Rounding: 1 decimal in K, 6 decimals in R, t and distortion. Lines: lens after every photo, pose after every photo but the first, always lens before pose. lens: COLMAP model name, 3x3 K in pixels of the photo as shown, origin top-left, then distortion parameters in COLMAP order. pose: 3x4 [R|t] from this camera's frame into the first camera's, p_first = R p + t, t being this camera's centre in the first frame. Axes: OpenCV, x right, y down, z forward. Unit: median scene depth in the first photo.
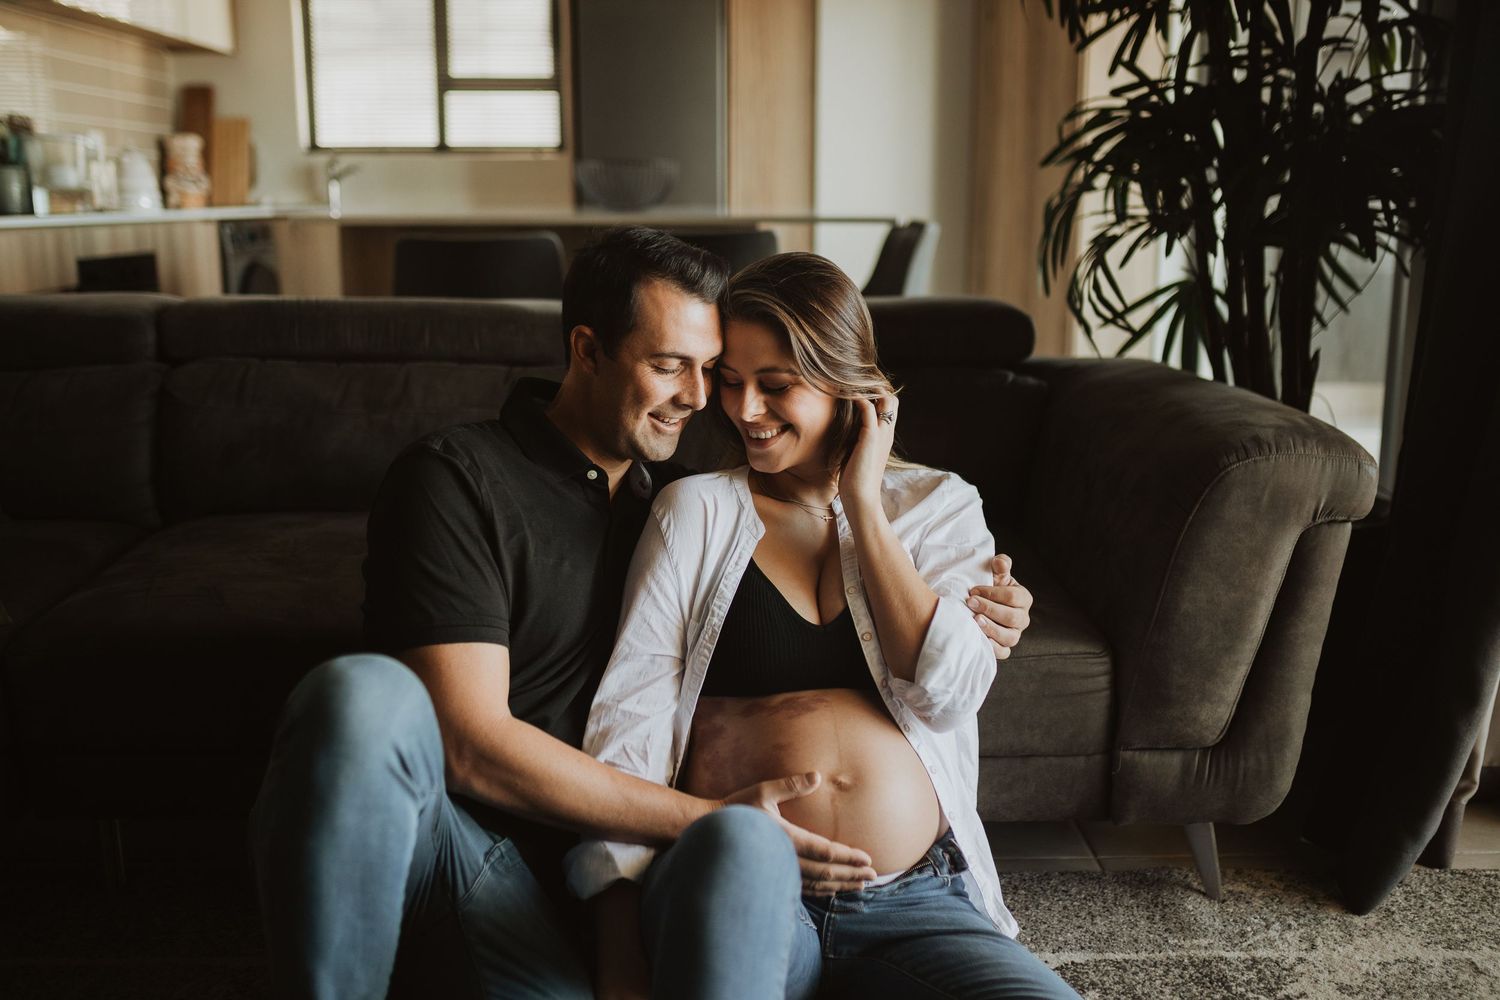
lens RADIAL K [[1582.8, 0, 740.5], [0, 1582.8, 520.8], [0, 0, 1]] dist [-0.006114, -0.000532]
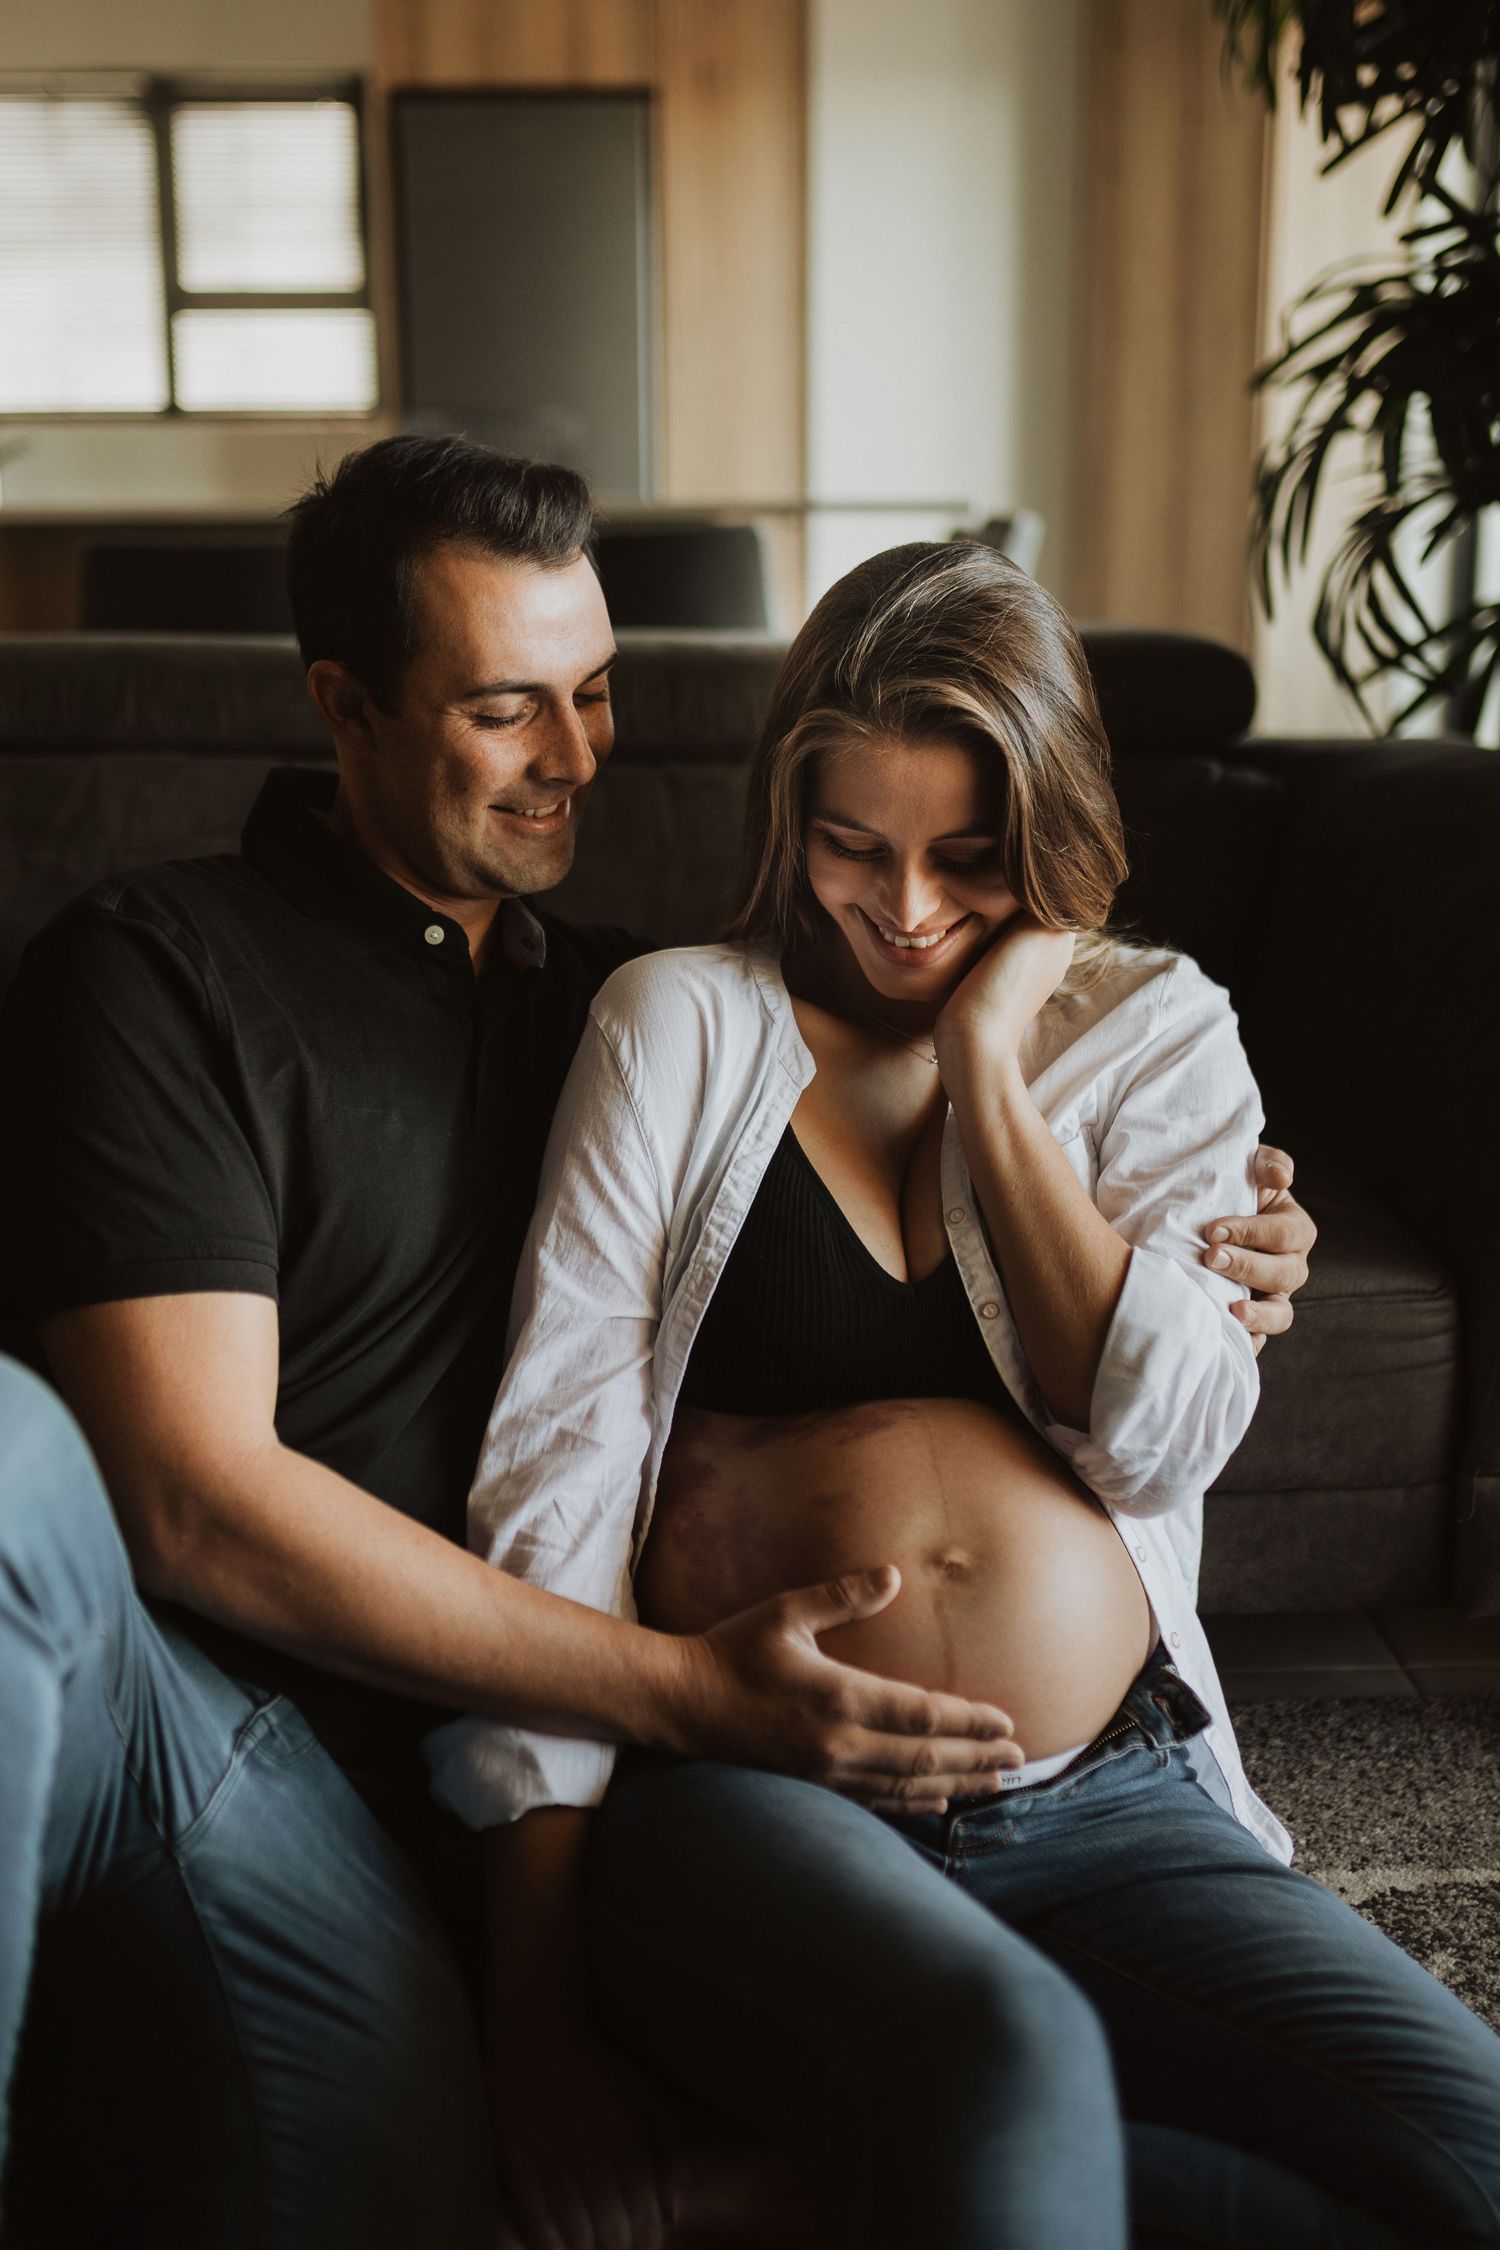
lens RADIAL K [[2374.2, 0, 750.0], [0, 2374.2, 1125.0], [0, 0, 1]] dist [-0.006114, -0.000532]
pose [[0.999233, -0.014037, 0.036547, -0.024066], [0.012734, 0.999283, 0.035644, -0.000777], [-0.037021, -0.035151, 0.998696, 0.238162]]
